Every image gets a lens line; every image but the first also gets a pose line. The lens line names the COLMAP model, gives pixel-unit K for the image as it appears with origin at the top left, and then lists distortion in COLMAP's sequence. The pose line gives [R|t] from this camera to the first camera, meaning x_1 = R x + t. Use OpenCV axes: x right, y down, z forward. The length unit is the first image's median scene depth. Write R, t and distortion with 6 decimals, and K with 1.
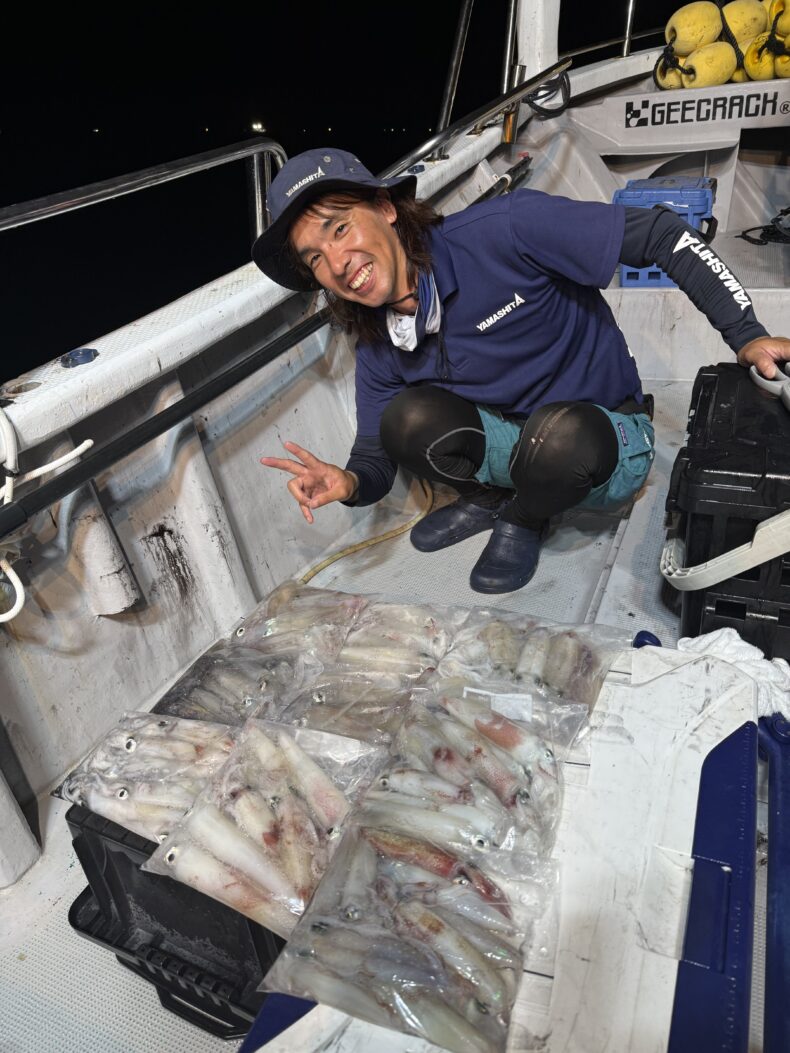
lens RADIAL K [[752.5, 0, 389.1], [0, 752.5, 520.2], [0, 0, 1]] dist [-0.007409, -0.016445]
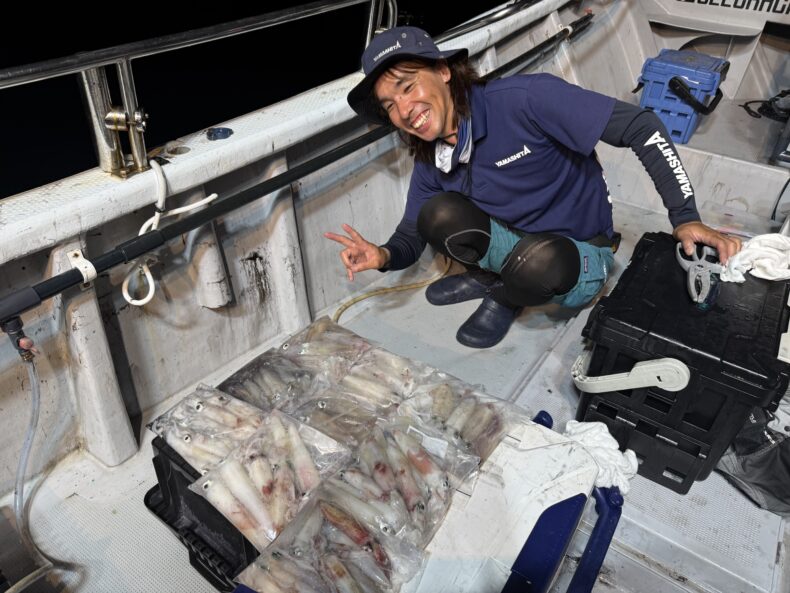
lens RADIAL K [[564.5, 0, 394.9], [0, 564.5, 298.7], [0, 0, 1]] dist [-0.007409, -0.016445]
pose [[0.972939, 0.222218, -0.063317, 0.058962], [-0.213797, 0.969715, 0.118086, -0.109999], [0.087640, -0.101354, 0.990983, -0.085465]]
